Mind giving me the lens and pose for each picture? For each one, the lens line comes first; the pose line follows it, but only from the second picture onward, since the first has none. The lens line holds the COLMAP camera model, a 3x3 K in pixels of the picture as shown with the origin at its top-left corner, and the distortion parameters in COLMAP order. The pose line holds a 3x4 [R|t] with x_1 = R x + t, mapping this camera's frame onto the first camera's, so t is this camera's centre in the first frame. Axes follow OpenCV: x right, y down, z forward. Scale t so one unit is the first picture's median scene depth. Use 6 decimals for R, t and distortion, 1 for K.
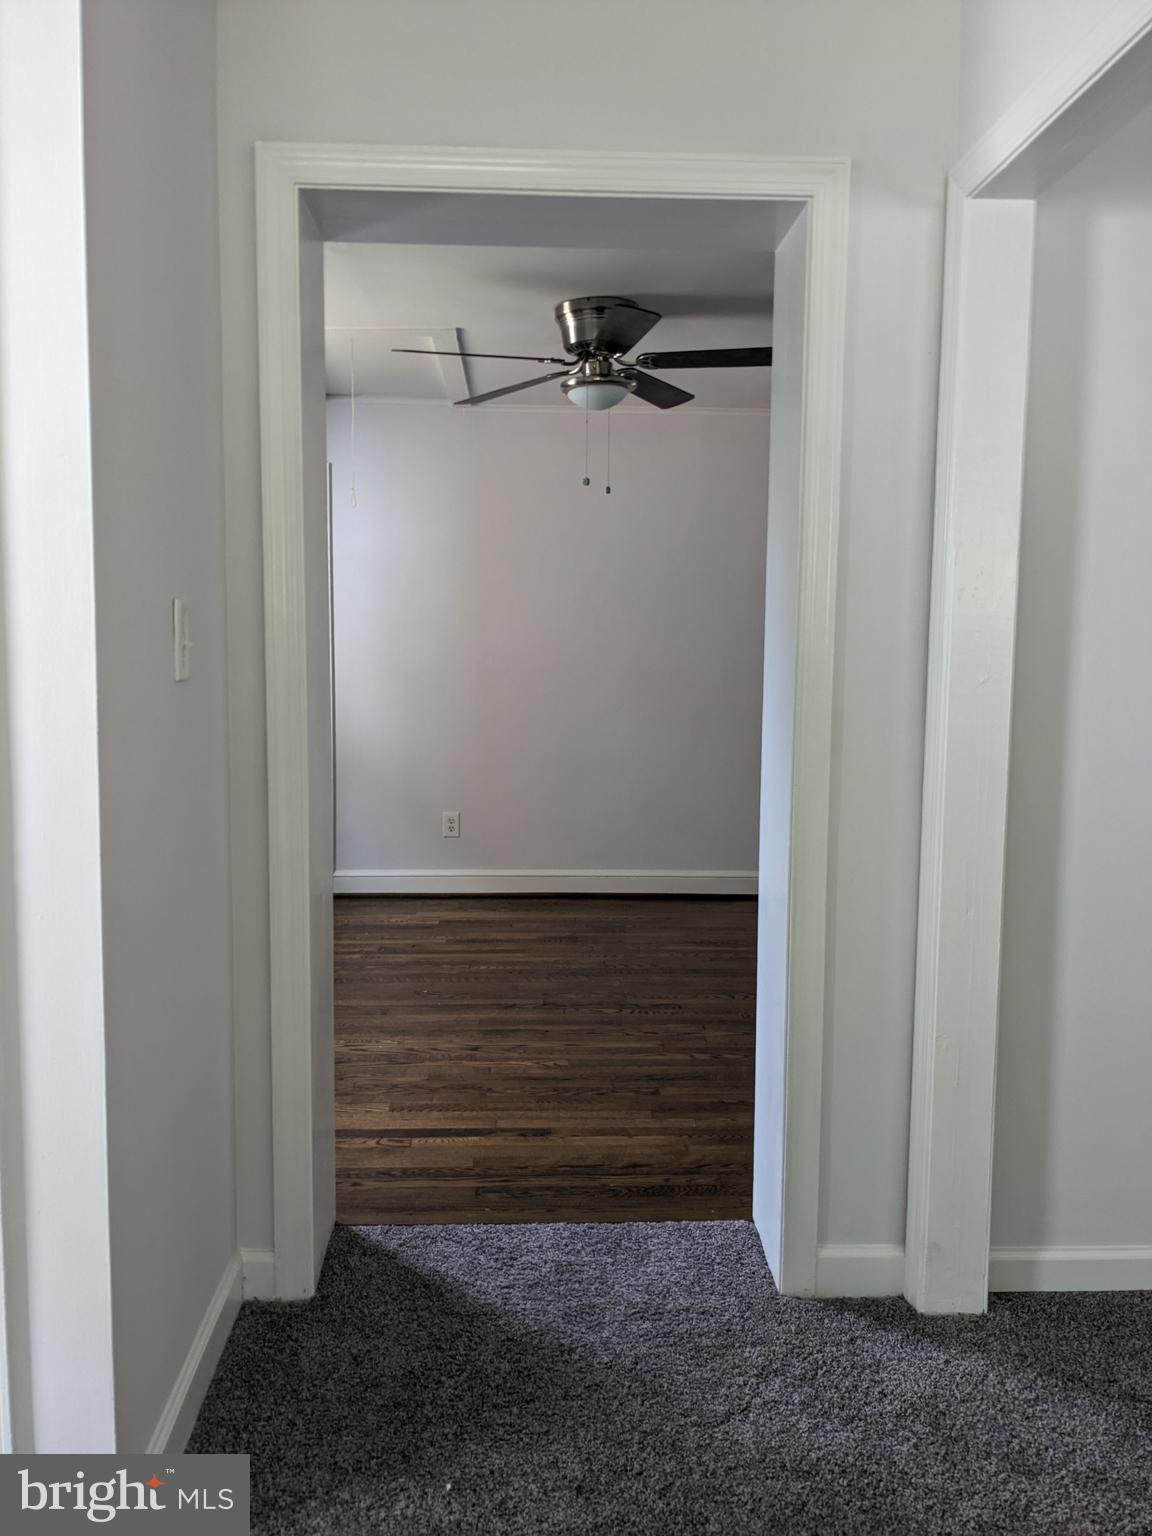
lens RADIAL K [[1211.7, 0, 576.0], [0, 1211.7, 768.0], [0, 0, 1]] dist [0.040051, -0.088953]
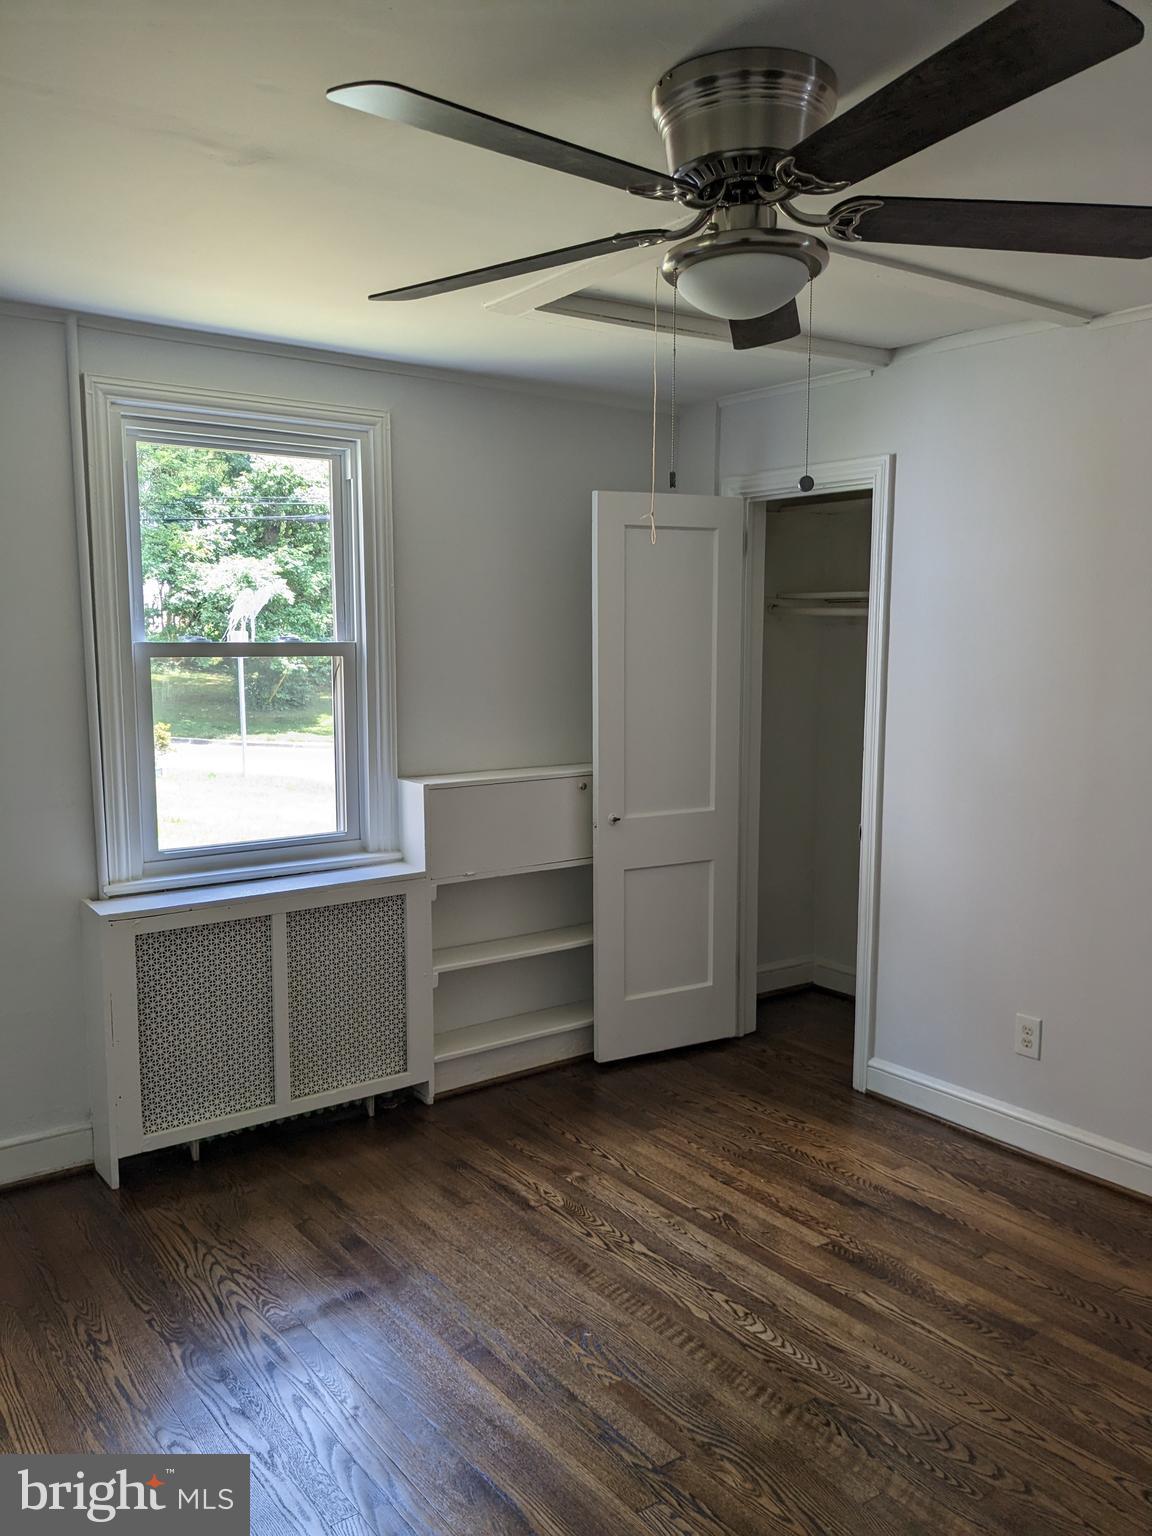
lens RADIAL K [[1211.7, 0, 576.0], [0, 1211.7, 768.0], [0, 0, 1]] dist [0.040051, -0.088953]
pose [[0.559054, 0.083740, -0.824891, 0.300247], [-0.092919, 0.994947, 0.038029, -0.101958], [0.823908, 0.055388, 0.564011, 0.548437]]
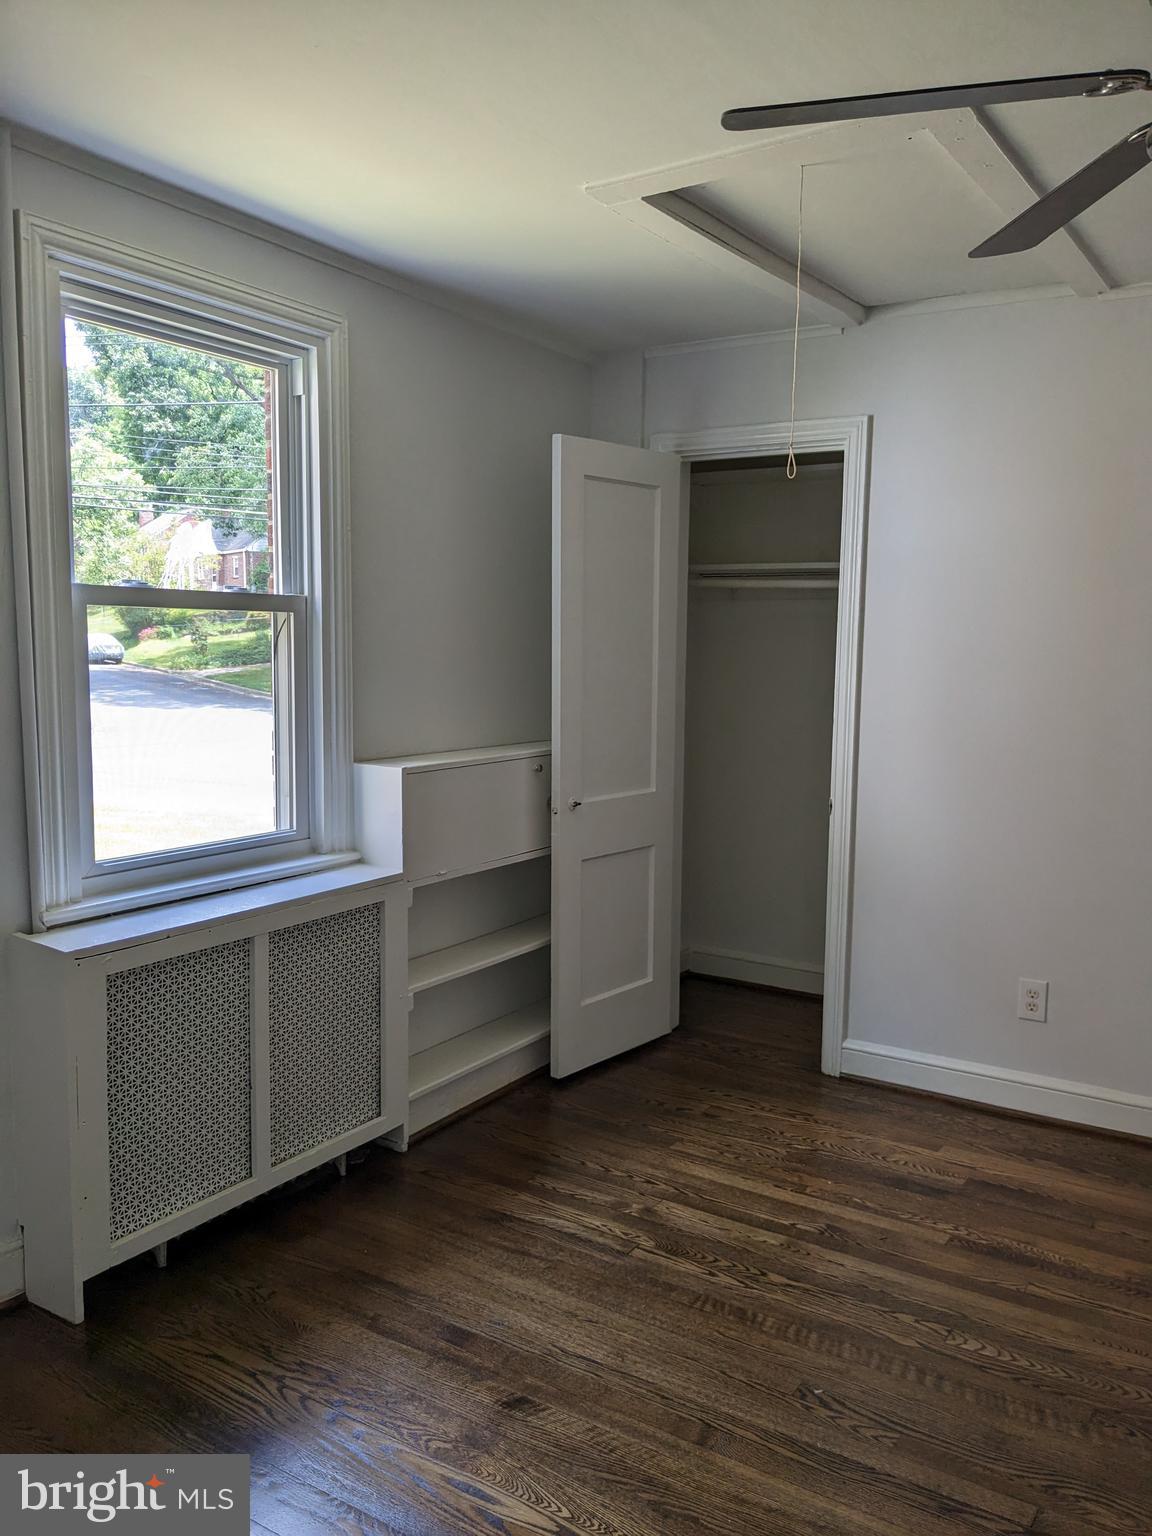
lens RADIAL K [[1212.4, 0, 593.7], [0, 1212.4, 757.1], [0, 0, 1]] dist [0.035372, -0.067127]
pose [[0.817431, 0.057929, -0.573106, 0.068304], [-0.072697, 0.997350, -0.002877, -0.065429], [0.571420, 0.044015, 0.819476, 0.437572]]
